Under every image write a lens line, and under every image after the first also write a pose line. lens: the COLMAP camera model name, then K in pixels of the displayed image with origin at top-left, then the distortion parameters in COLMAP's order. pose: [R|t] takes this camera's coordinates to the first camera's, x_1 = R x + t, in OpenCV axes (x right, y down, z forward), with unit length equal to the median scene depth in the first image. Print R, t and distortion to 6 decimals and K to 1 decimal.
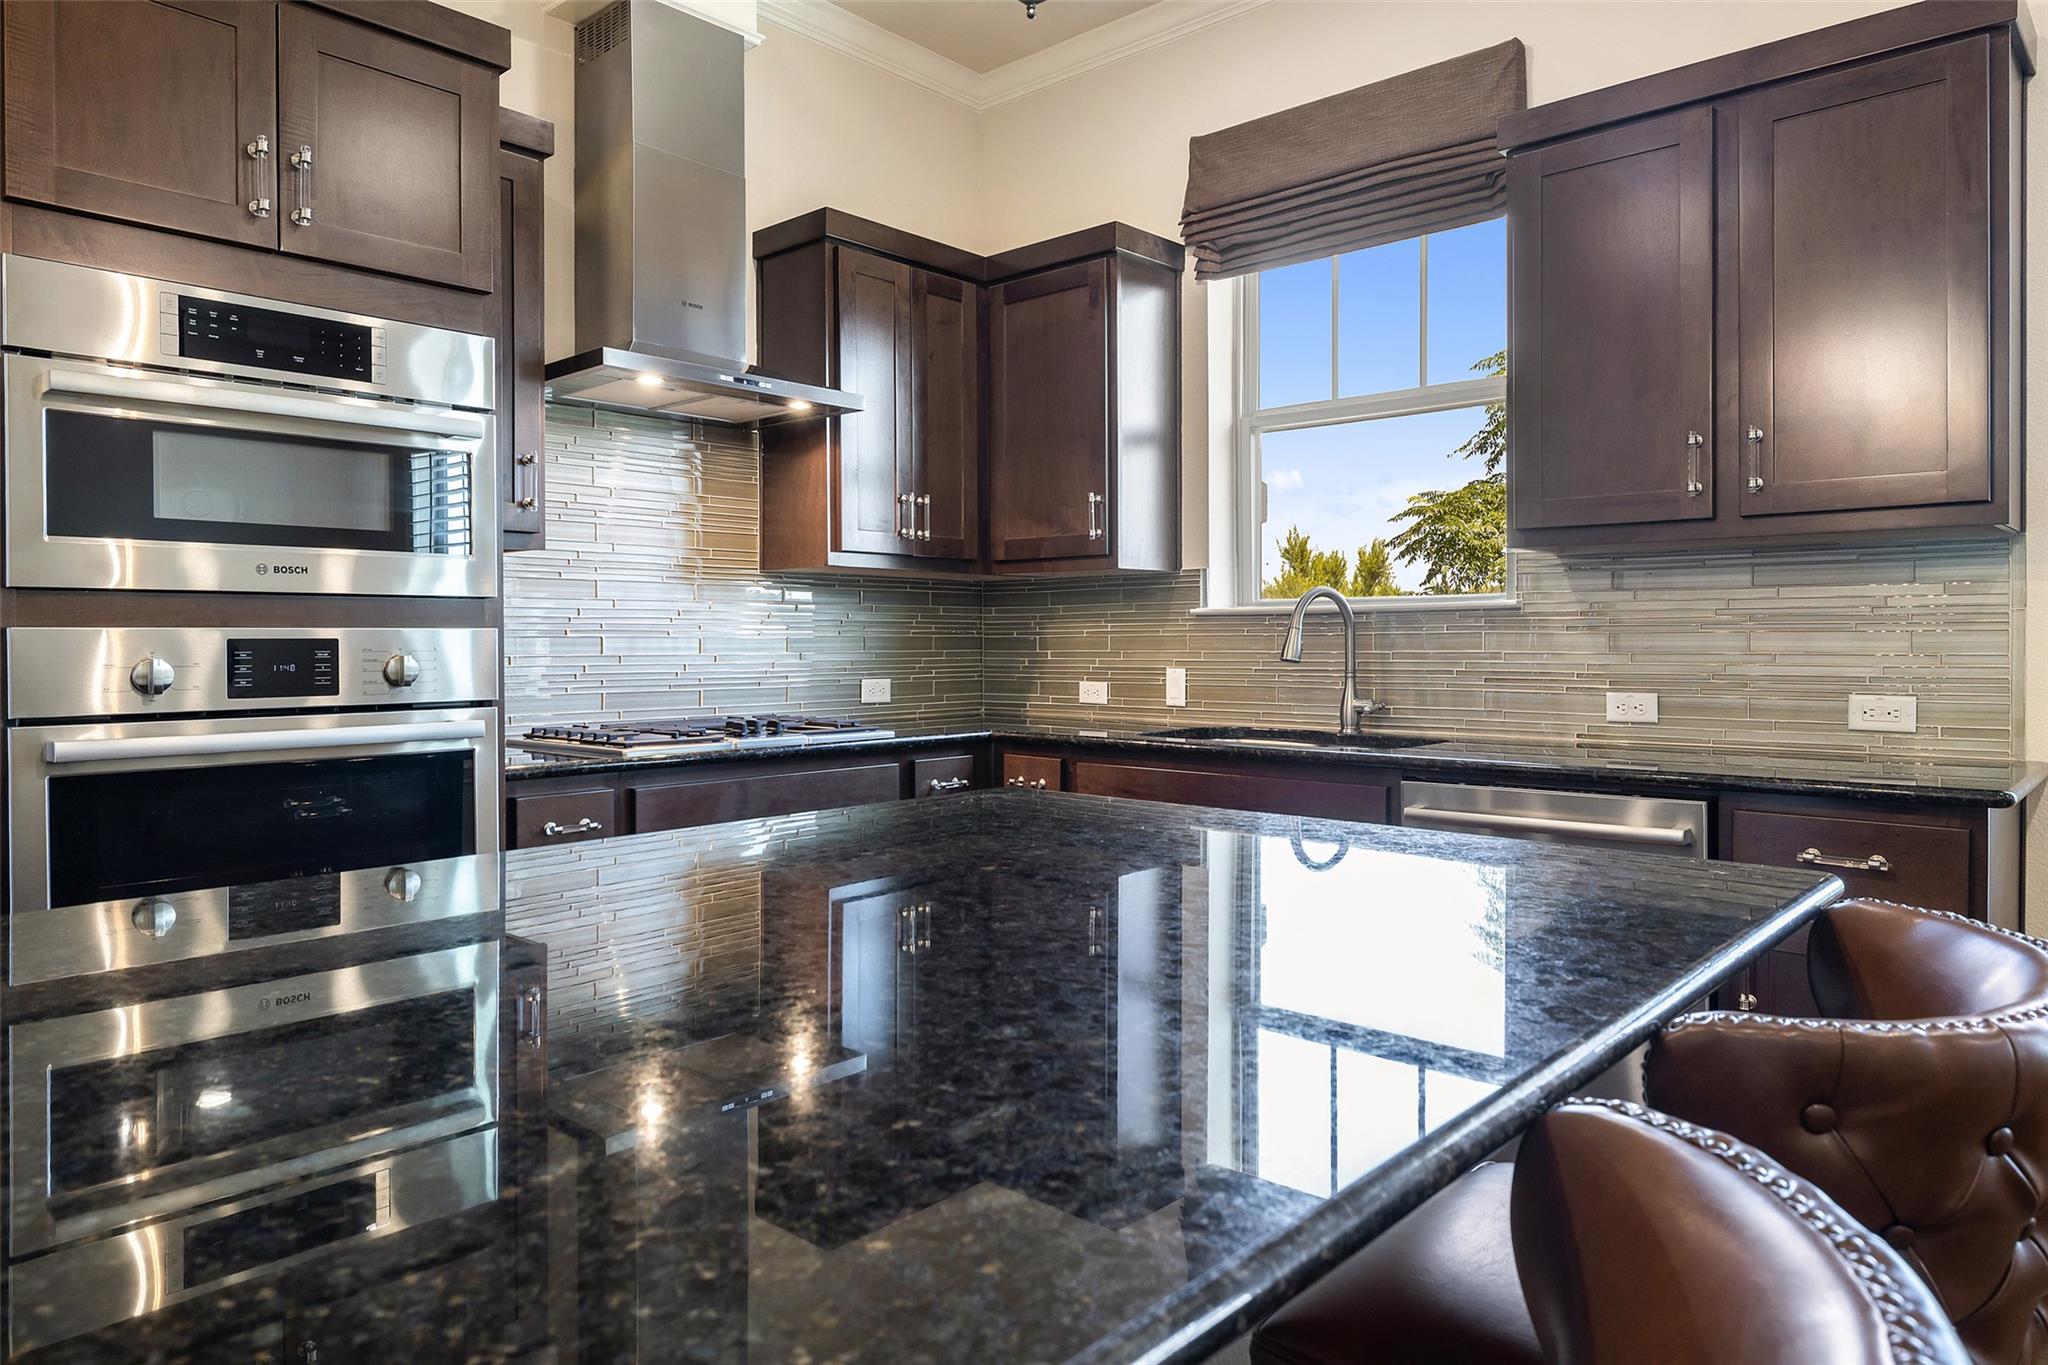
lens RADIAL K [[1304.2, 0, 1022.9], [0, 1304.2, 667.0], [0, 0, 1]] dist [-0.007431, 0.000115]
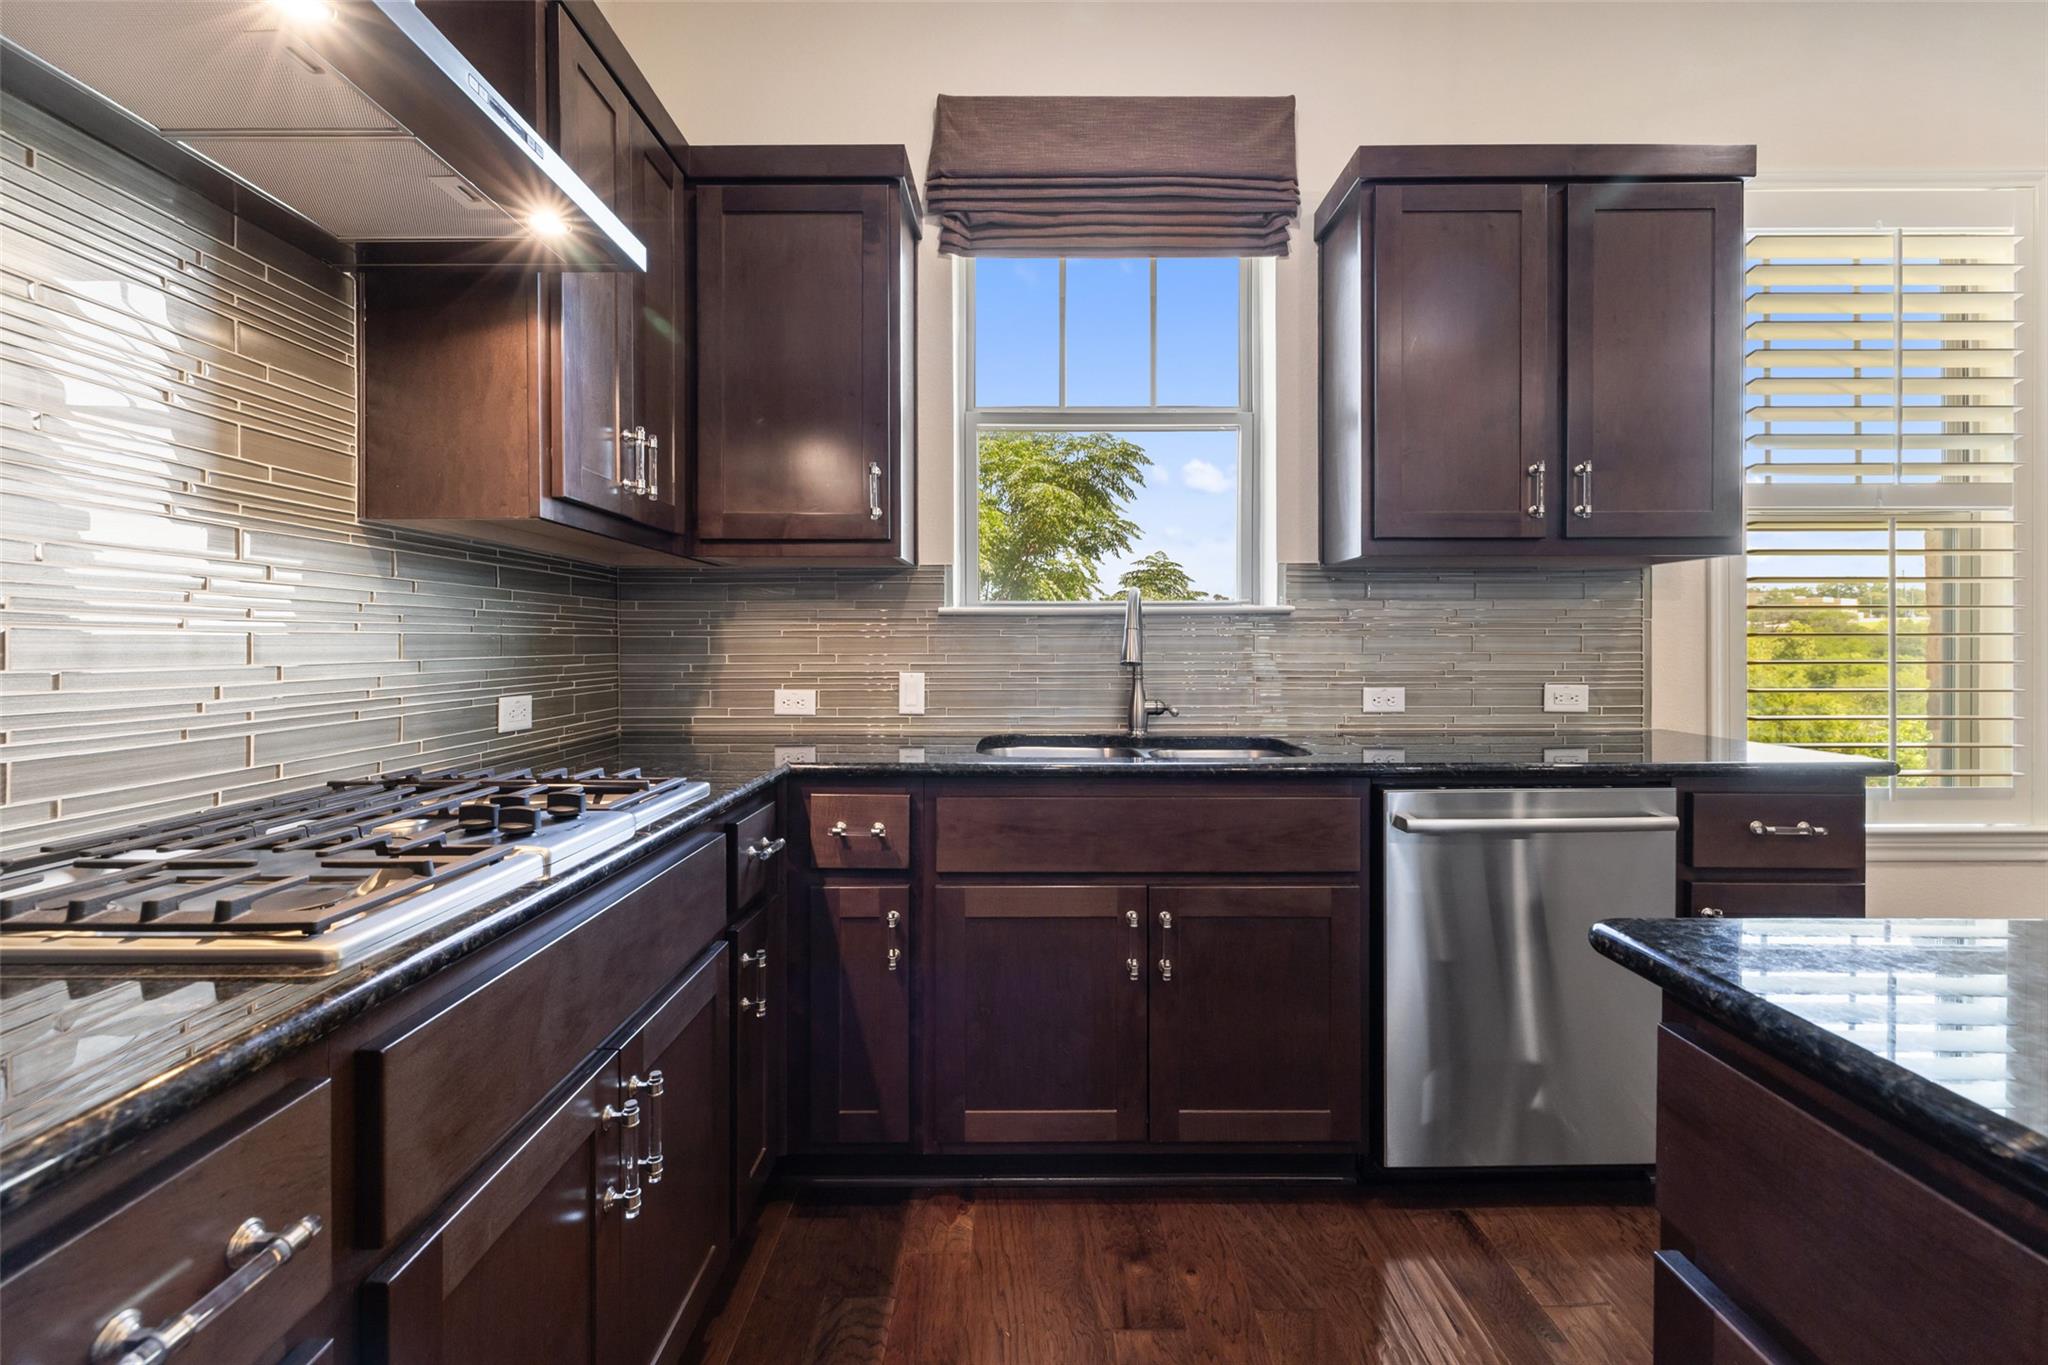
lens RADIAL K [[871.1, 0, 1008.4], [0, 871.1, 642.6], [0, 0, 1]] dist [0.010903, -0.000076]
pose [[0.741671, 0.001680, 0.670761, -0.248644], [0.011826, 0.999809, -0.015580, -0.009737], [-0.670659, 0.019488, 0.741510, 0.520511]]
